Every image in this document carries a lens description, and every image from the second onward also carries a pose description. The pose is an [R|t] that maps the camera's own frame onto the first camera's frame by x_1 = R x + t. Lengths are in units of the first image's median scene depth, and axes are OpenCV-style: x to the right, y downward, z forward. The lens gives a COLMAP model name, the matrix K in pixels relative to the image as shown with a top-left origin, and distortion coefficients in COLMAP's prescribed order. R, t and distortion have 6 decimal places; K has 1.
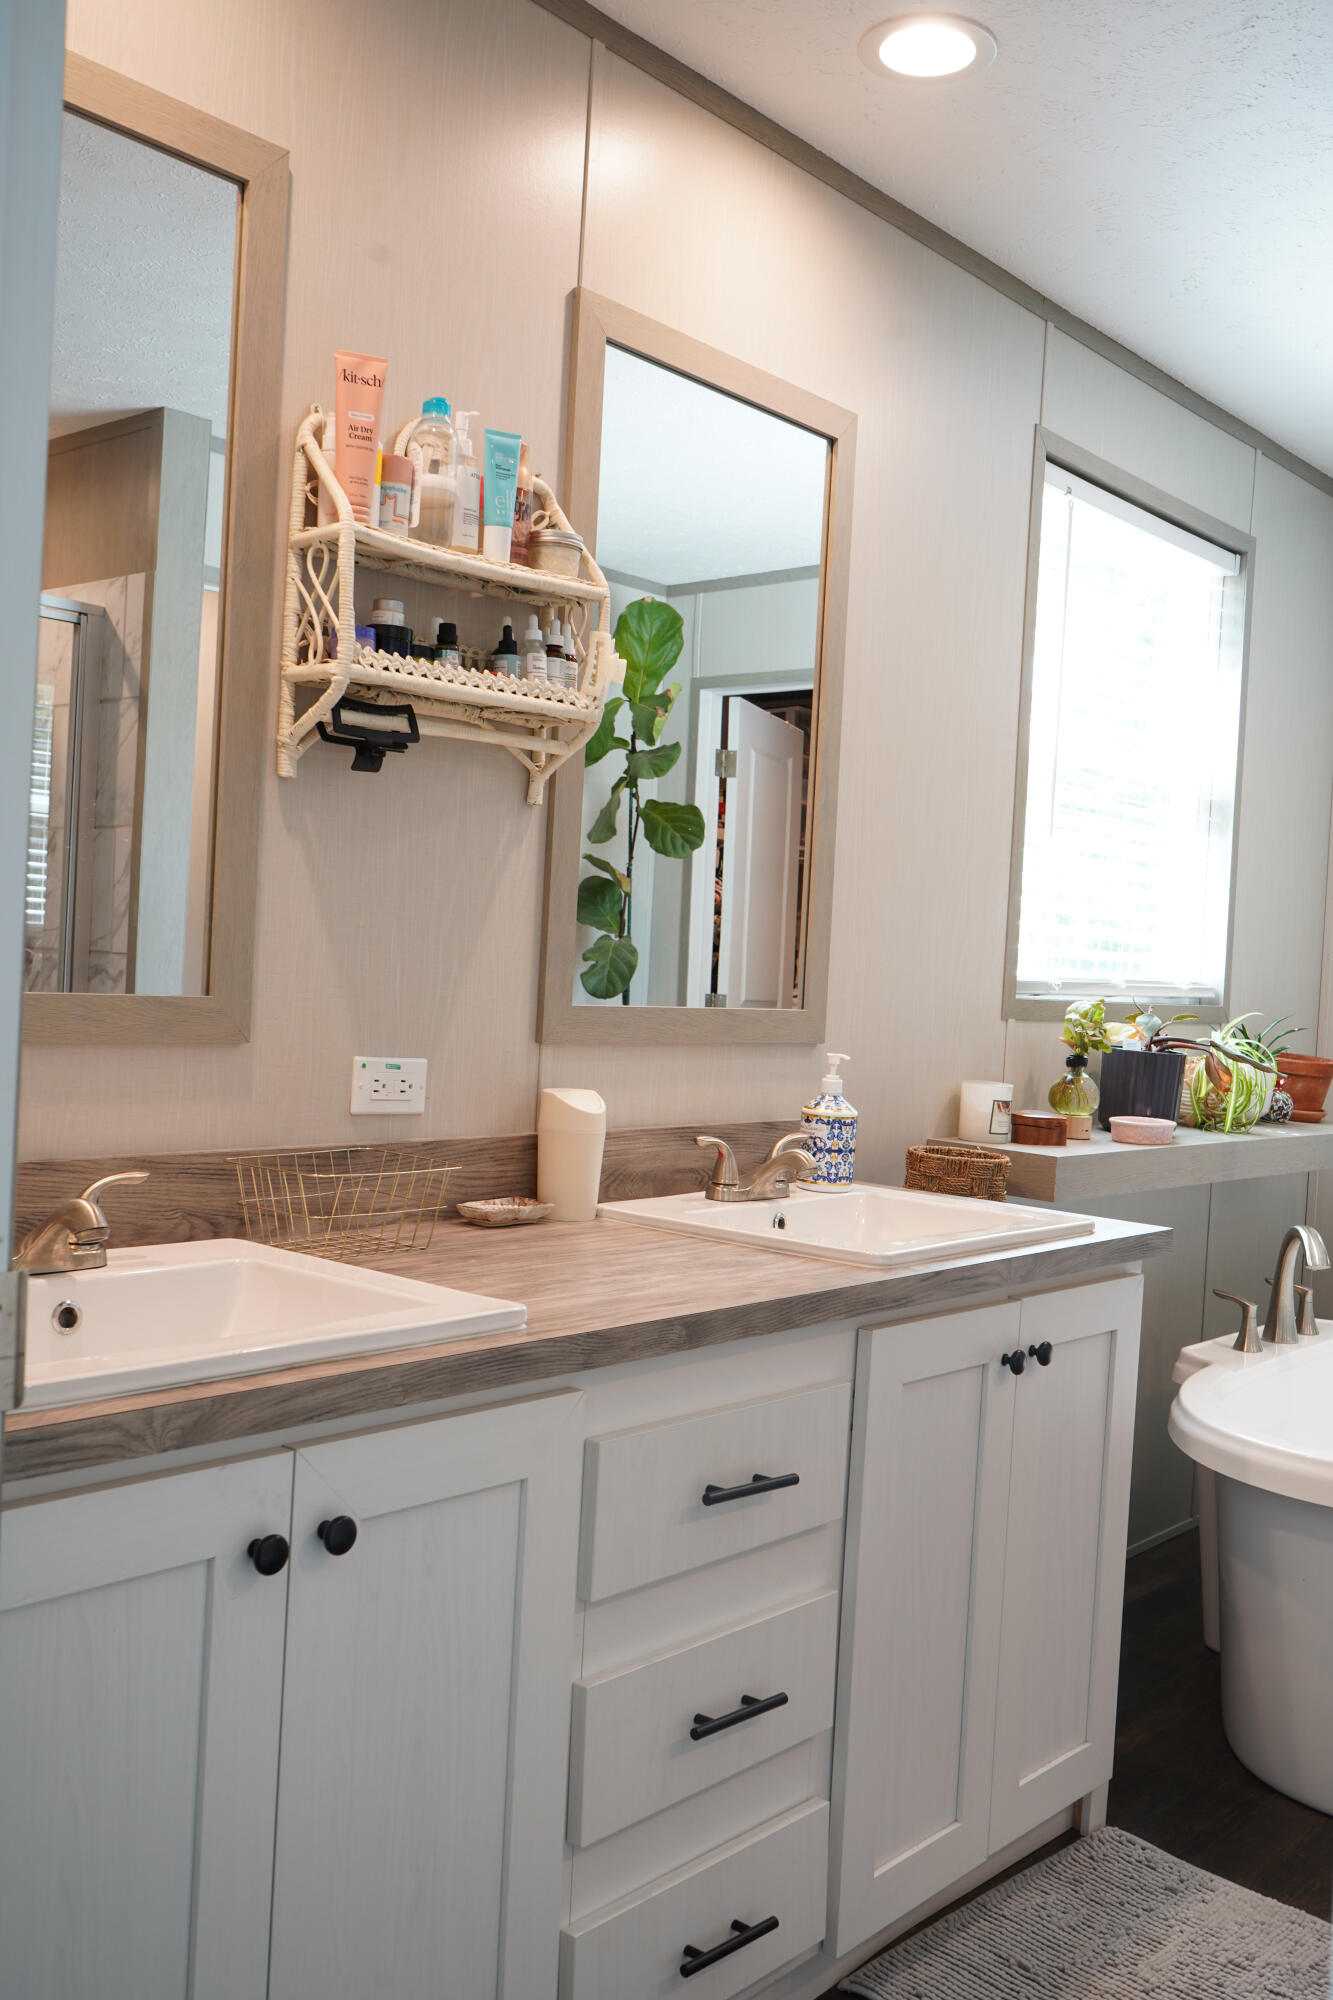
lens RADIAL K [[1809.1, 0, 666.5], [0, 1809.1, 1000.0], [0, 0, 1]] dist [-0.009061, 0.017191]
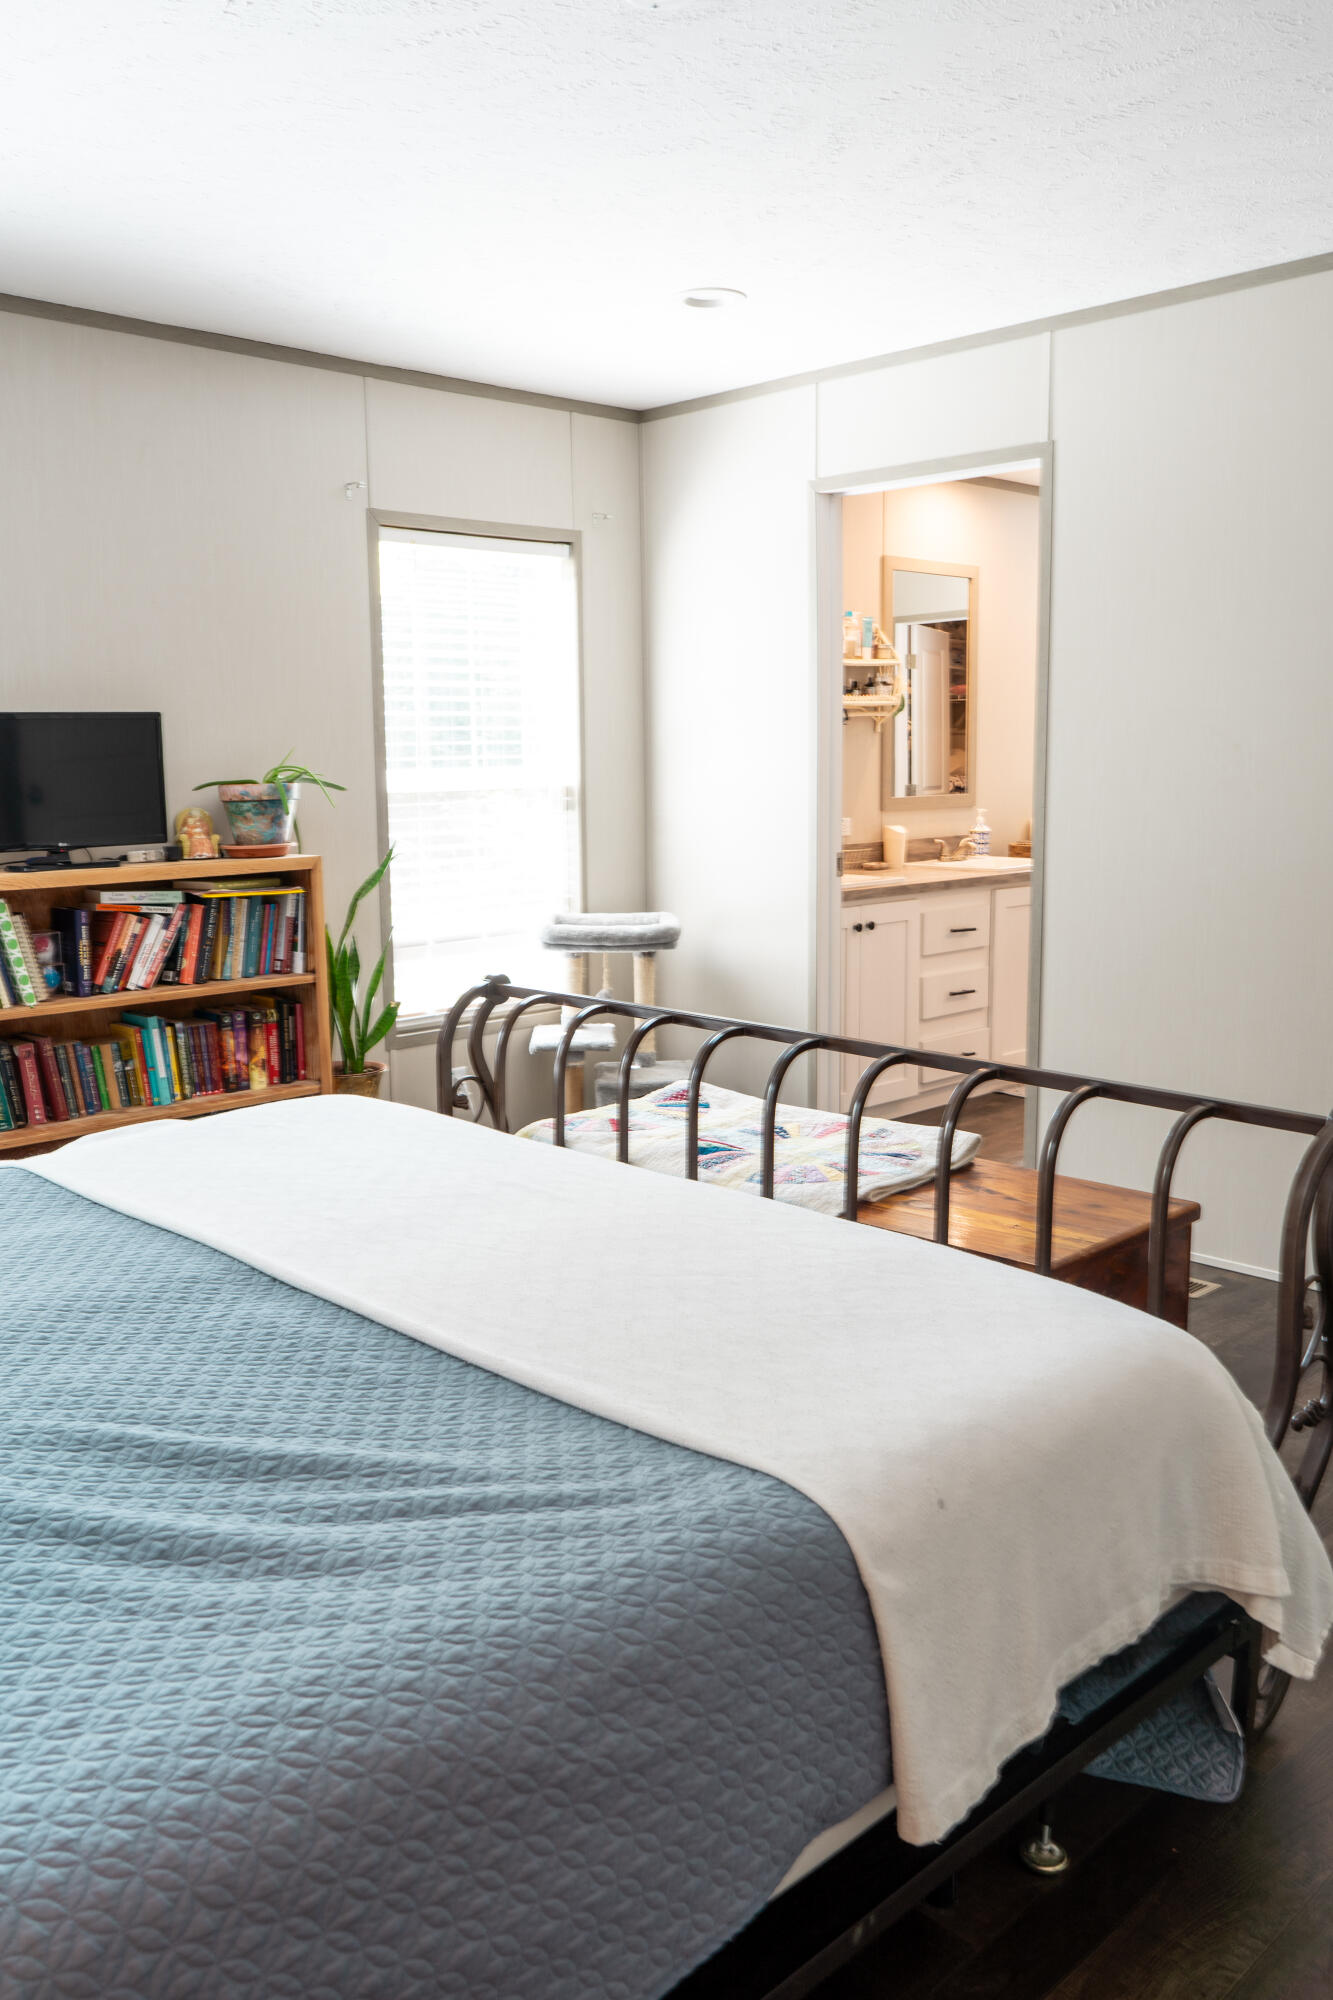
lens RADIAL K [[1606.4, 0, 666.5], [0, 1606.4, 1000.0], [0, 0, 1]] dist [-0.028089, 0.034848]
pose [[0.994164, -0.050656, -0.095247, -0.191272], [0.062945, 0.989409, 0.130800, -0.038217], [0.087612, -0.136032, 0.986823, -1.740936]]
